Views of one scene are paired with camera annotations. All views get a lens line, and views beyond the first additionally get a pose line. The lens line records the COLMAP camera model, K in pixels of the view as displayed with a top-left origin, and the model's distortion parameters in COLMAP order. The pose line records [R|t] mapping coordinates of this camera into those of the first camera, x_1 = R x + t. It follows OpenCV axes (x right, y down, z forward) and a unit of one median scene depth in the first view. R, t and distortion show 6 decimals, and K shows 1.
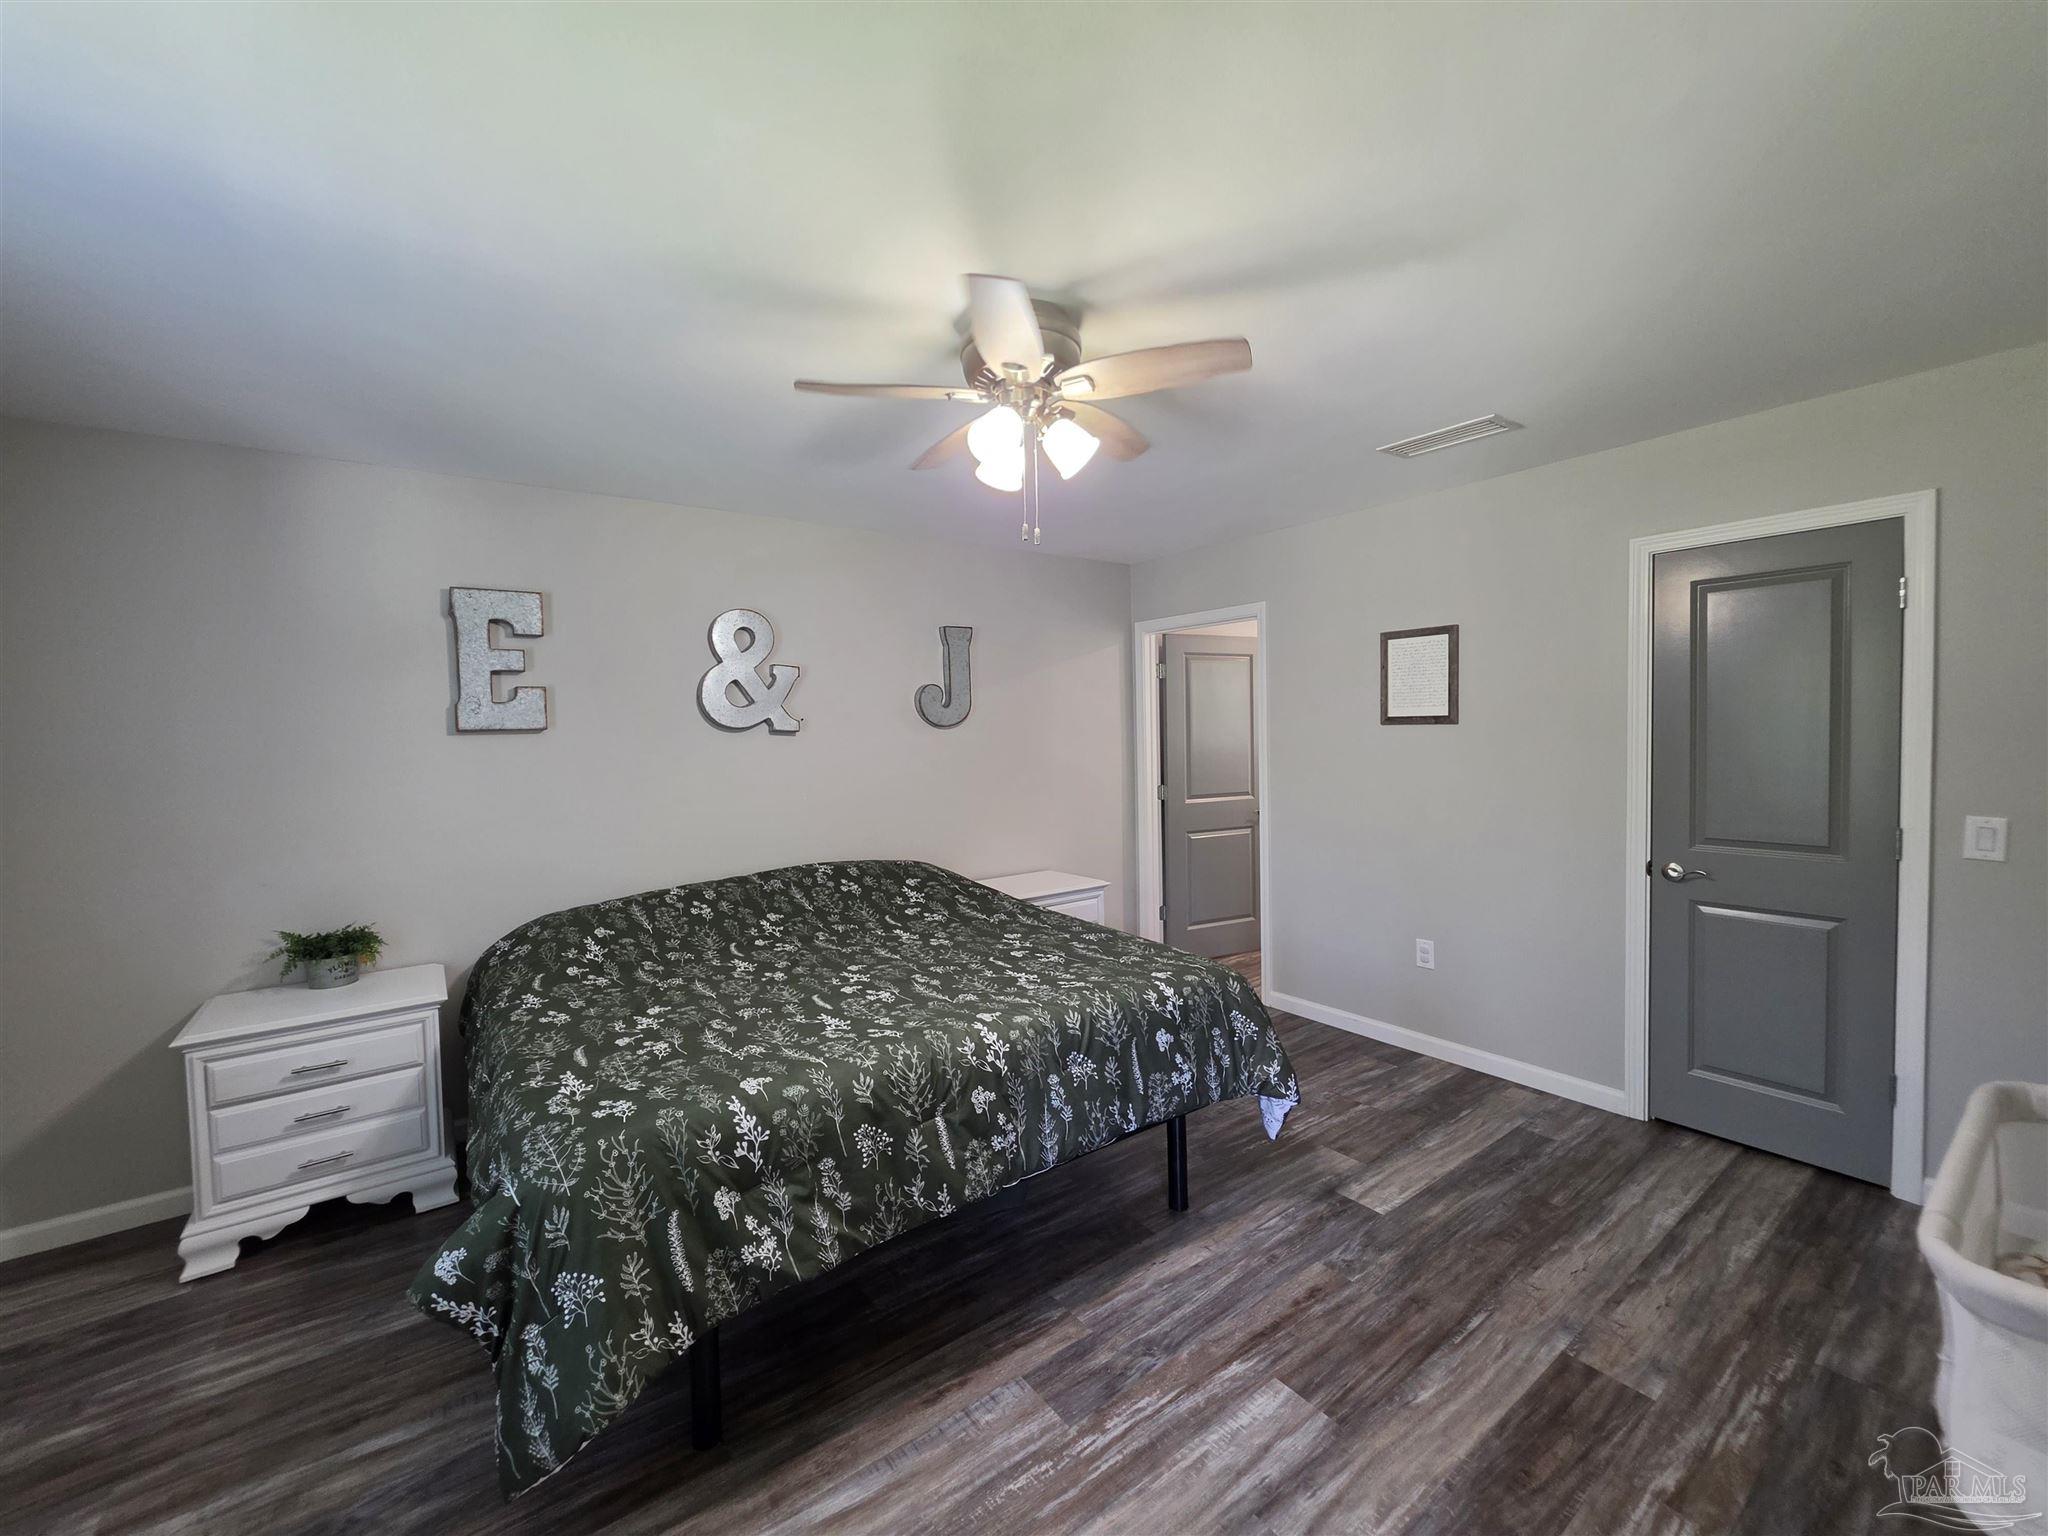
lens RADIAL K [[817.5, 0, 984.2], [0, 817.5, 744.0], [0, 0, 1]] dist [-0.027294, 0.000044]
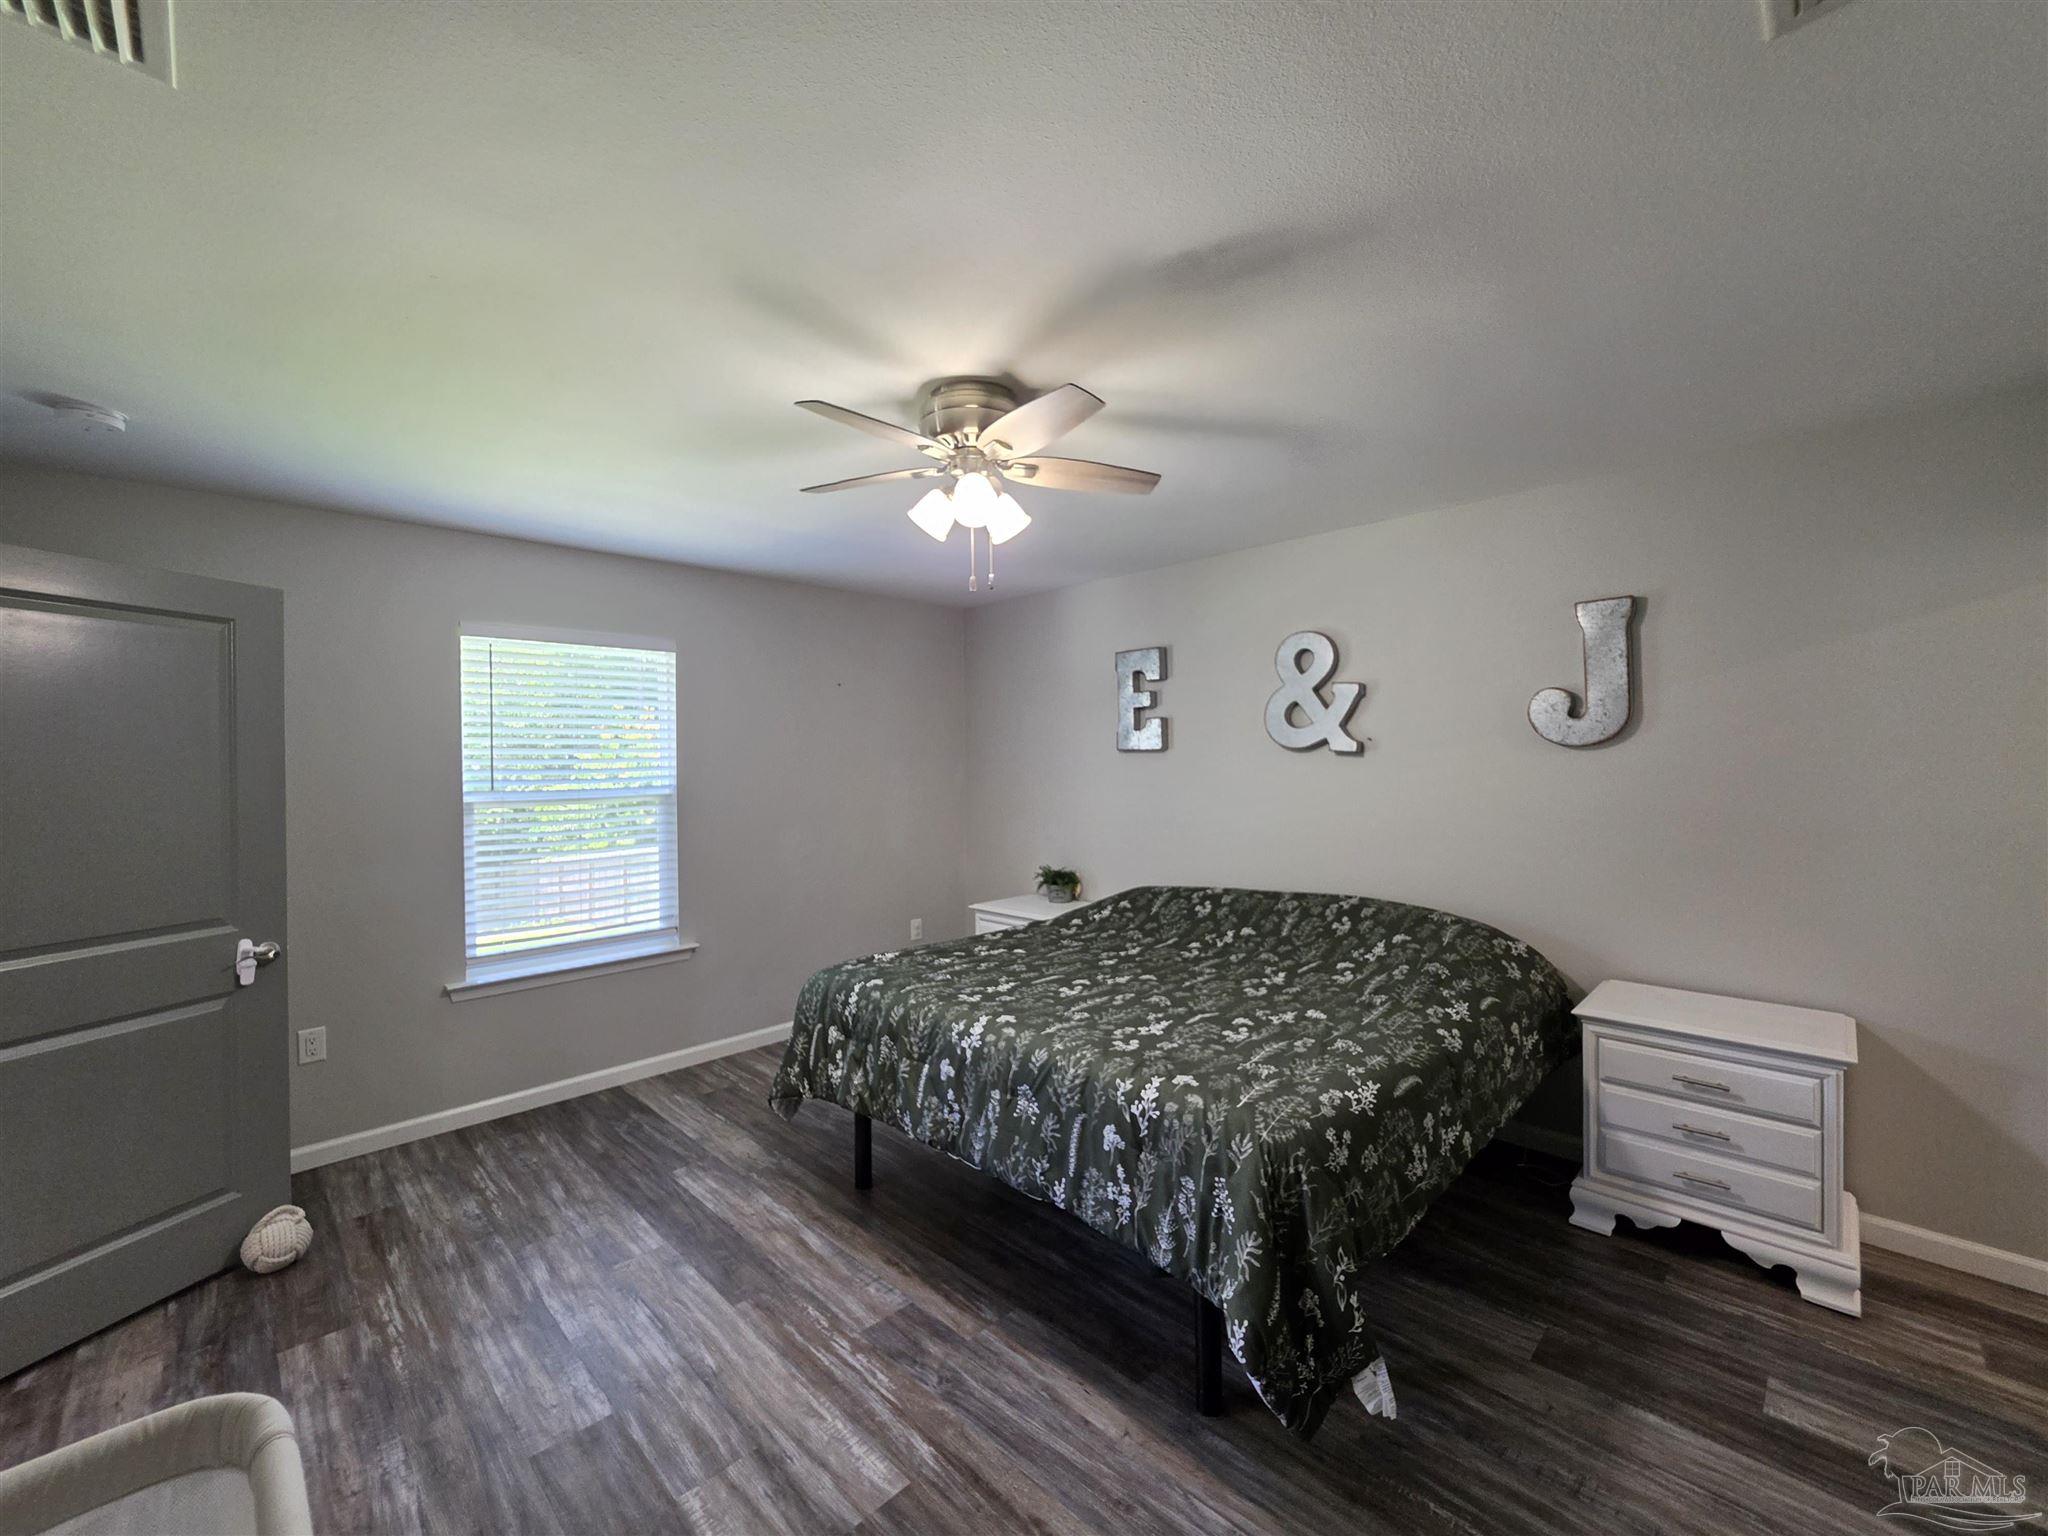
lens RADIAL K [[826.5, 0, 1018.7], [0, 826.5, 760.7], [0, 0, 1]] dist [-0.001508, 0.000301]
pose [[0.176448, 0.023278, -0.984035, 1.173969], [-0.012186, 0.999695, 0.021464, -0.044211], [0.984235, 0.008204, 0.176678, 0.864857]]
